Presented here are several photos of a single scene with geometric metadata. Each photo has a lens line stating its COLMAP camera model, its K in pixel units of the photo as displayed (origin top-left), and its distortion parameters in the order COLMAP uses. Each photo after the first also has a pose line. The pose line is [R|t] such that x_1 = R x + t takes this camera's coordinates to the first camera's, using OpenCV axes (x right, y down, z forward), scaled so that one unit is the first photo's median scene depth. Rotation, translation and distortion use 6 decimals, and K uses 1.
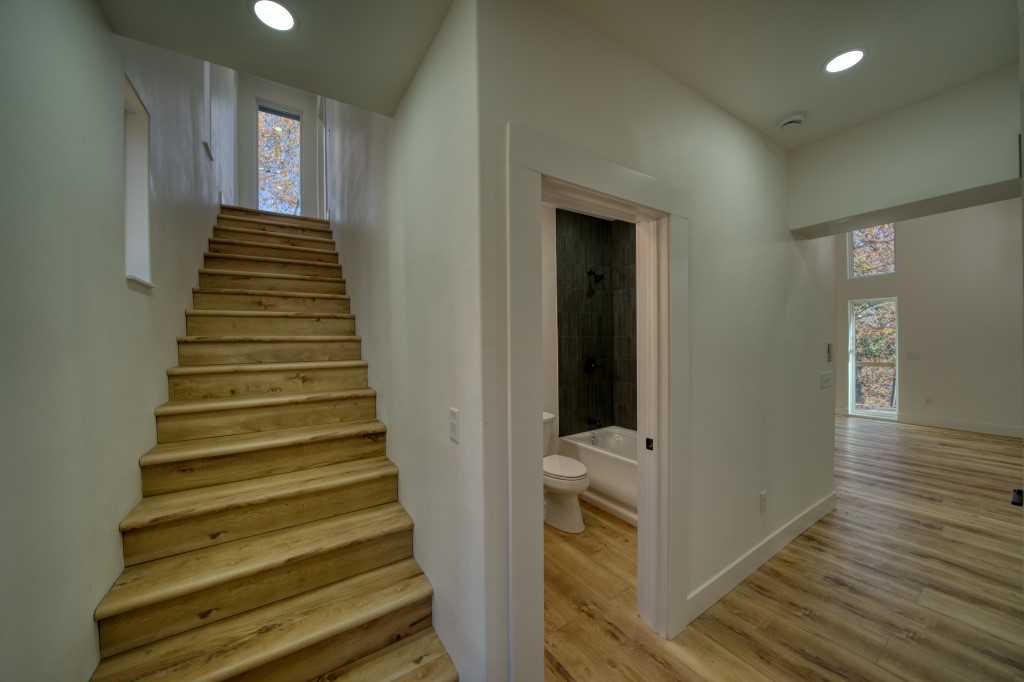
lens RADIAL K [[354.1, 0, 508.7], [0, 354.1, 342.9], [0, 0, 1]] dist [-0.028235, 0.003795]
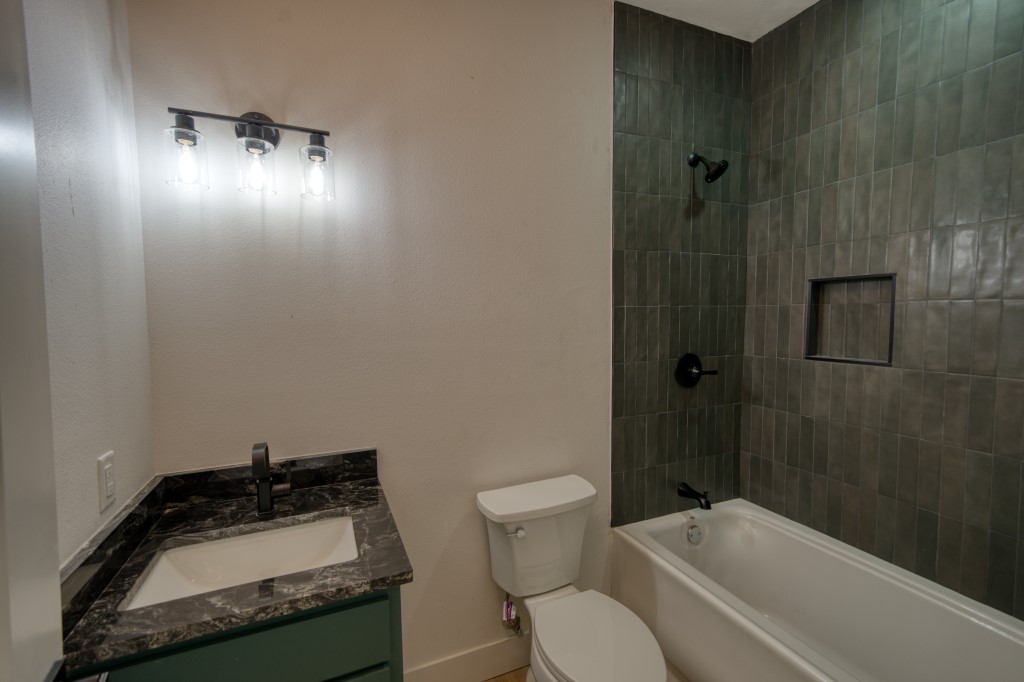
lens RADIAL K [[444.2, 0, 506.0], [0, 444.2, 337.9], [0, 0, 1]] dist [0.009844, 0.000069]
pose [[0.985523, 0.017437, -0.168643, 0.095816], [-0.008493, 0.998526, 0.053613, -0.005674], [0.169329, -0.051405, 0.984218, 0.402236]]
